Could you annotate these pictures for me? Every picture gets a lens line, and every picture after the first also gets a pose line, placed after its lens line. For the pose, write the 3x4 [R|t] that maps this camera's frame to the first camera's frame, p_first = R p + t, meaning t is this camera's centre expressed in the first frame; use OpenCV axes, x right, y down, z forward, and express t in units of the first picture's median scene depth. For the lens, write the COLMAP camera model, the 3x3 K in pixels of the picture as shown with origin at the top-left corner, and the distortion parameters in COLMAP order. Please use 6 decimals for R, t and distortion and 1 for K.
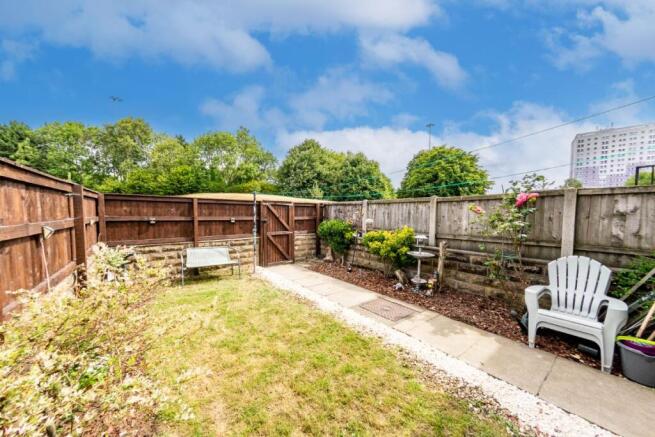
lens RADIAL K [[231.5, 0, 327.2], [0, 231.5, 225.2], [0, 0, 1]] dist [0.010881, -0.000008]
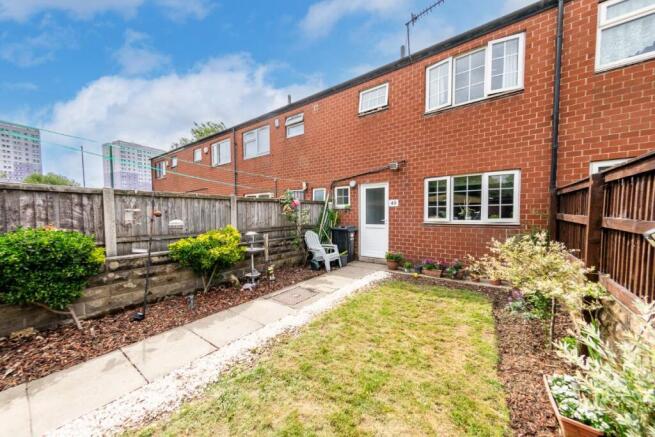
lens RADIAL K [[231.5, 0, 327.2], [0, 231.5, 225.2], [0, 0, 1]] dist [0.010881, -0.000008]
pose [[-0.260436, -0.056462, 0.963839, -0.534219], [0.054376, 0.995846, 0.073030, -0.034840], [-0.963959, 0.071429, -0.256284, 0.698737]]
